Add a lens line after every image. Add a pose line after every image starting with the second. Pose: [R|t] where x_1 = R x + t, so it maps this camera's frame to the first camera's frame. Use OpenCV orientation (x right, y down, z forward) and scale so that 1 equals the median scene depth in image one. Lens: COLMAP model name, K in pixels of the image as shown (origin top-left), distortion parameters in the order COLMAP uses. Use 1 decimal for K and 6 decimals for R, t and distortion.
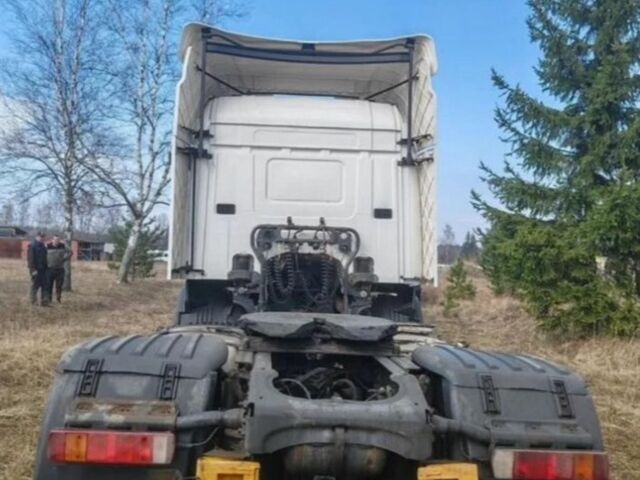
lens RADIAL K [[650.0, 0, 320.5], [0, 650.0, 249.4], [0, 0, 1]] dist [0.061290, -0.023404]
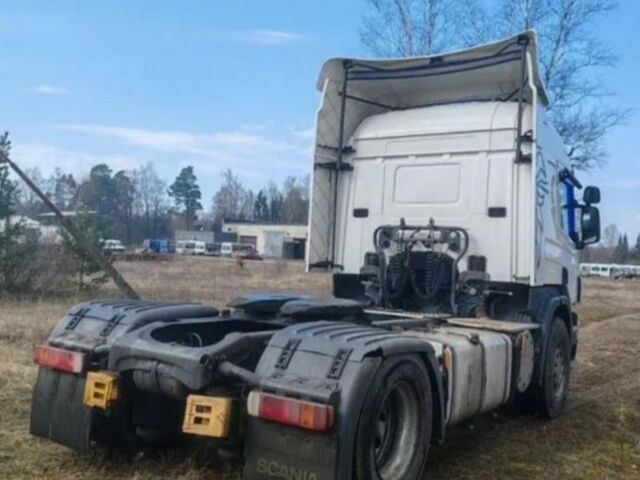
lens RADIAL K [[650.0, 0, 320.5], [0, 650.0, 249.4], [0, 0, 1]] dist [0.061290, -0.023404]
pose [[0.818018, 0.000172, -0.575192, 0.459798], [-0.010776, 0.999829, -0.015027, 0.020449], [0.575091, 0.018491, 0.817880, 0.018606]]
